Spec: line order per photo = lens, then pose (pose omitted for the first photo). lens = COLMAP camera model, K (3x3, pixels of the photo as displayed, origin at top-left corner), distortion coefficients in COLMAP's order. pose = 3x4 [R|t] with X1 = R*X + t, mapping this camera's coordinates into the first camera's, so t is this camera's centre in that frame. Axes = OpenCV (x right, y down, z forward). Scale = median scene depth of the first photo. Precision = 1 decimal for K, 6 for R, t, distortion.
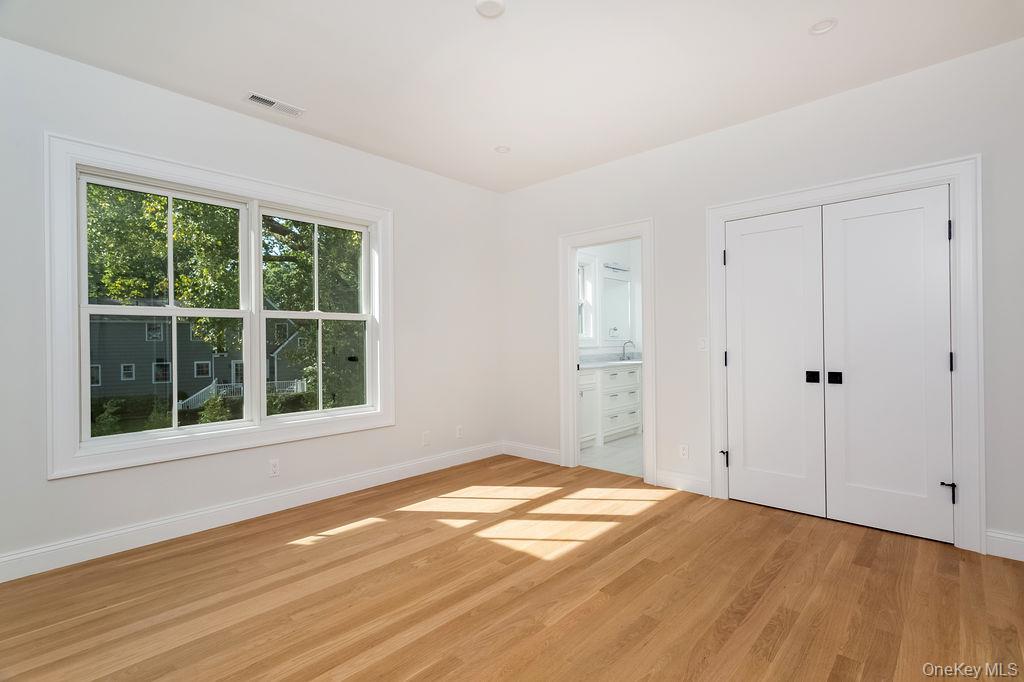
lens RADIAL K [[485.7, 0, 512.0], [0, 485.7, 341.0], [0, 0, 1]] dist [0.016900, 0.000362]
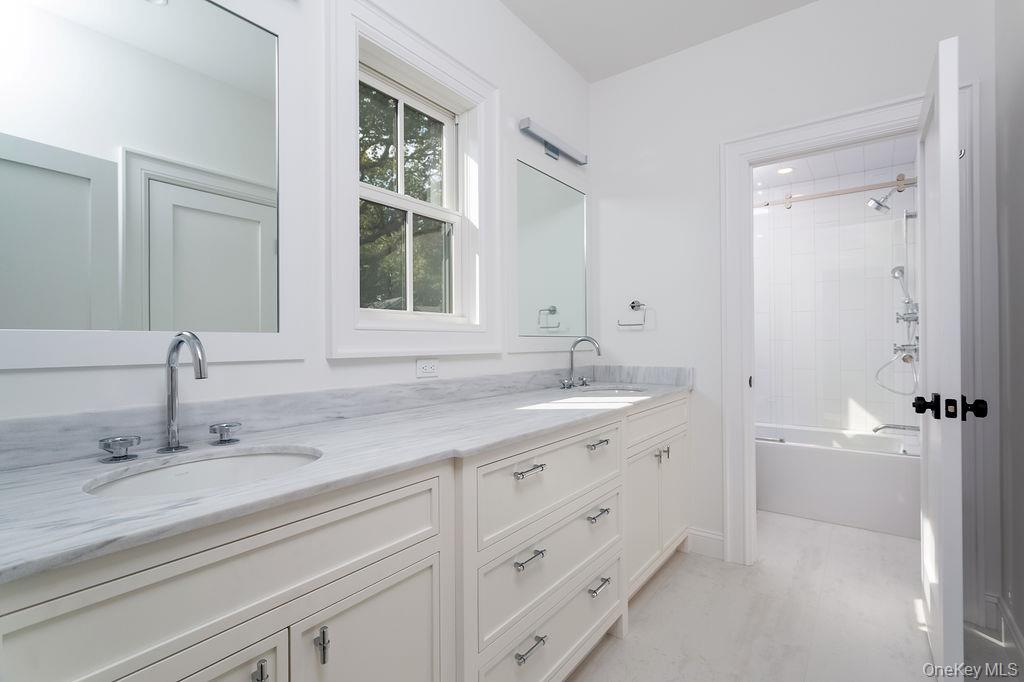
lens RADIAL K [[485.7, 0, 512.0], [0, 485.7, 341.0], [0, 0, 1]] dist [0.016900, 0.000362]
pose [[0.994297, 0.005456, 0.106505, 0.143643], [-0.005116, 0.999981, -0.003467, 0.005014], [-0.106522, 0.002902, 0.994306, 0.628842]]
